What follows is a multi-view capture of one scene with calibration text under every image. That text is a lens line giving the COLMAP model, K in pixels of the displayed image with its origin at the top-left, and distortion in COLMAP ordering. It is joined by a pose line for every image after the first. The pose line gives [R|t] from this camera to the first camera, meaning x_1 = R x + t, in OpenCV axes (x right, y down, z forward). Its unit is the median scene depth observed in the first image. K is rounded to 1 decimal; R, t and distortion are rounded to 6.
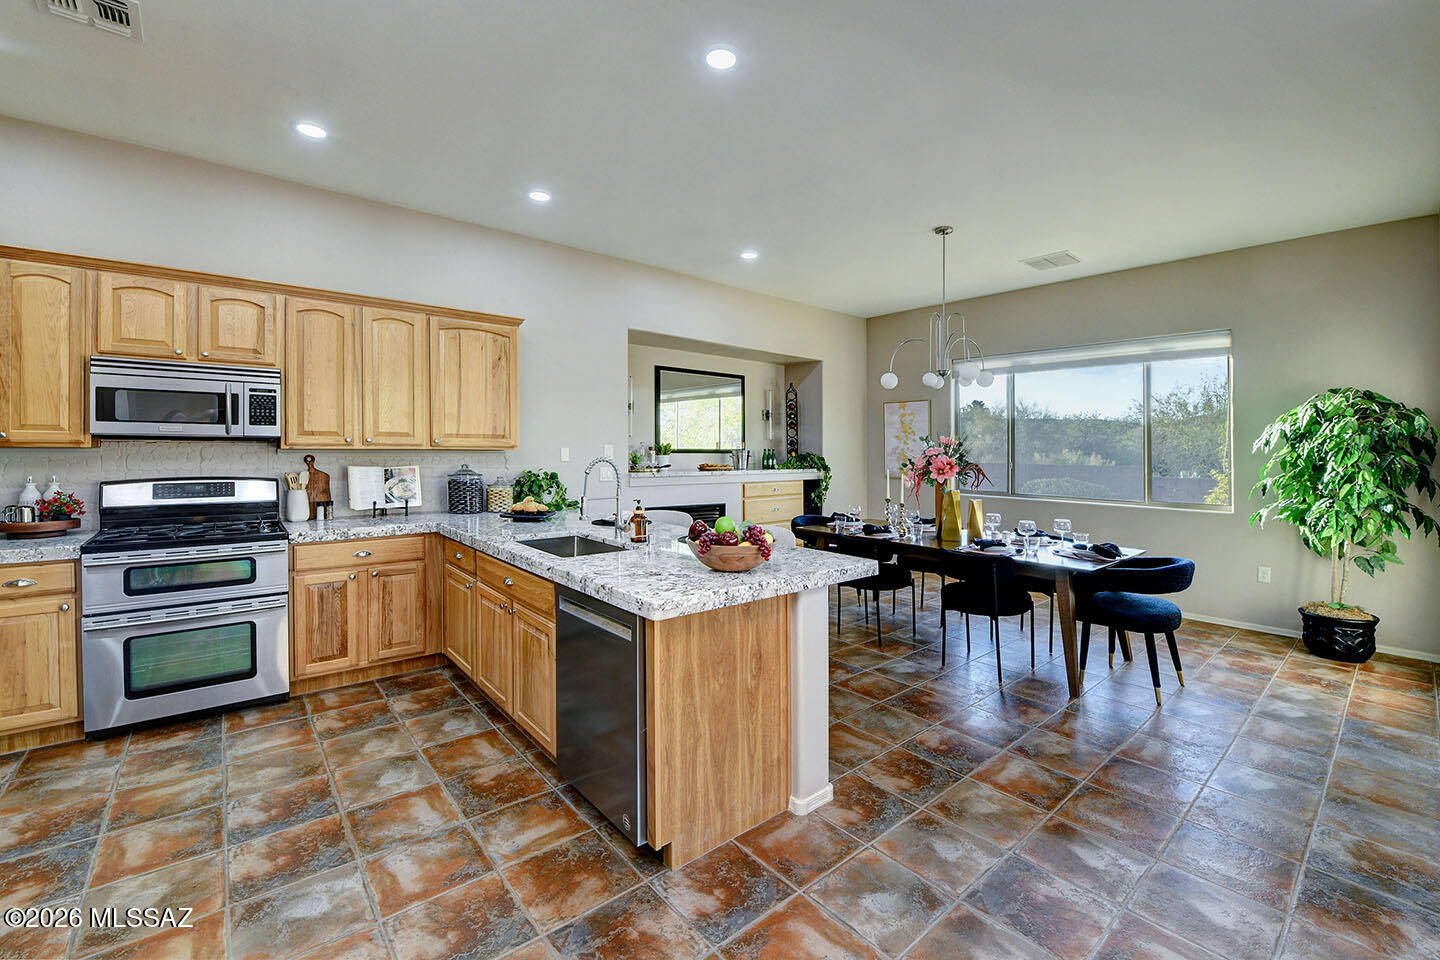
lens RADIAL K [[609.9, 0, 716.2], [0, 609.9, 440.9], [0, 0, 1]] dist [-0.017932, -0.000765]
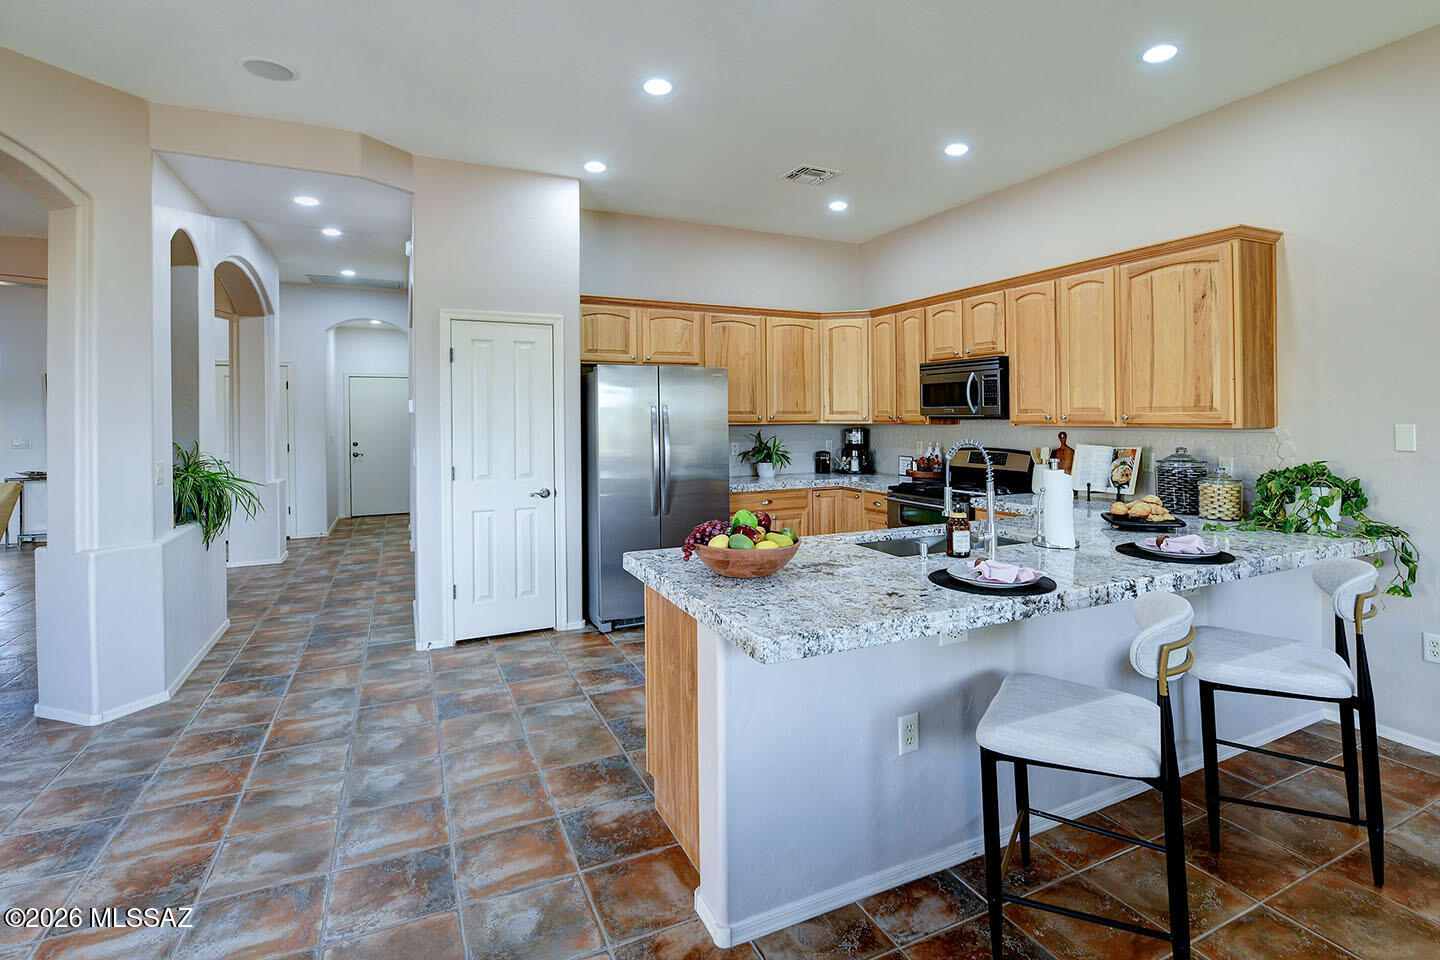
lens RADIAL K [[704.3, 0, 770.4], [0, 704.3, 422.1], [0, 0, 1]] dist [-0.001697, -0.000284]
pose [[-0.221240, -0.001058, -0.975219, 0.924910], [0.013497, 0.999900, -0.004147, 0.008220], [0.975126, -0.014080, -0.221204, 1.209468]]
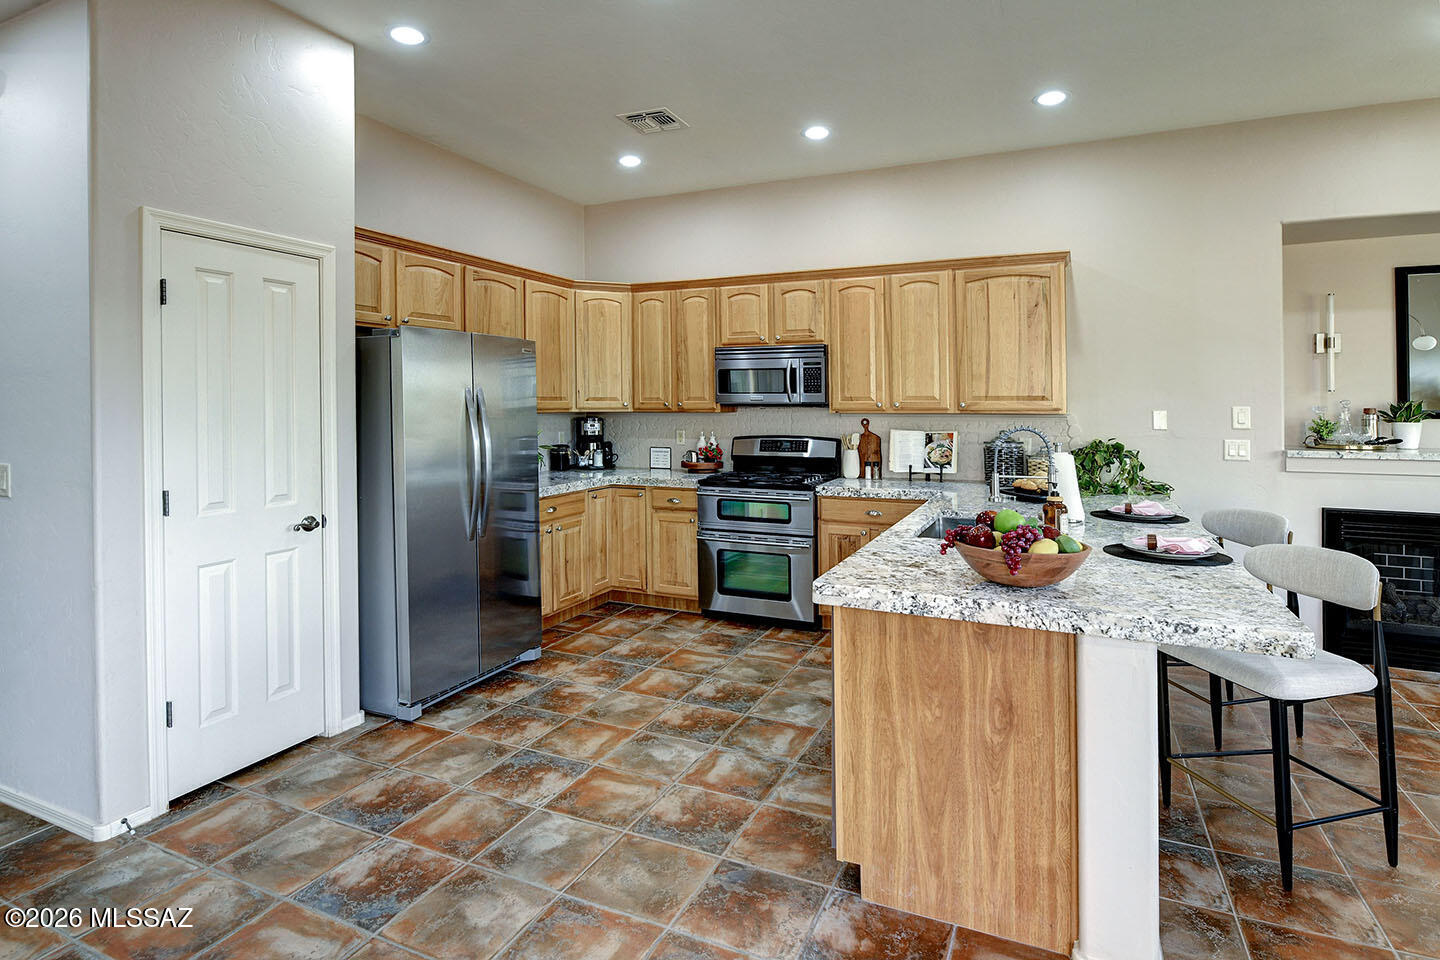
lens RADIAL K [[743.8, 0, 721.0], [0, 743.8, 405.9], [0, 0, 1]] dist [-0.002666, -0.000333]
pose [[0.432144, -0.005927, -0.901785, 0.655453], [0.015640, 0.999877, 0.000923, -0.007309], [0.901669, -0.014503, 0.432183, 0.288971]]
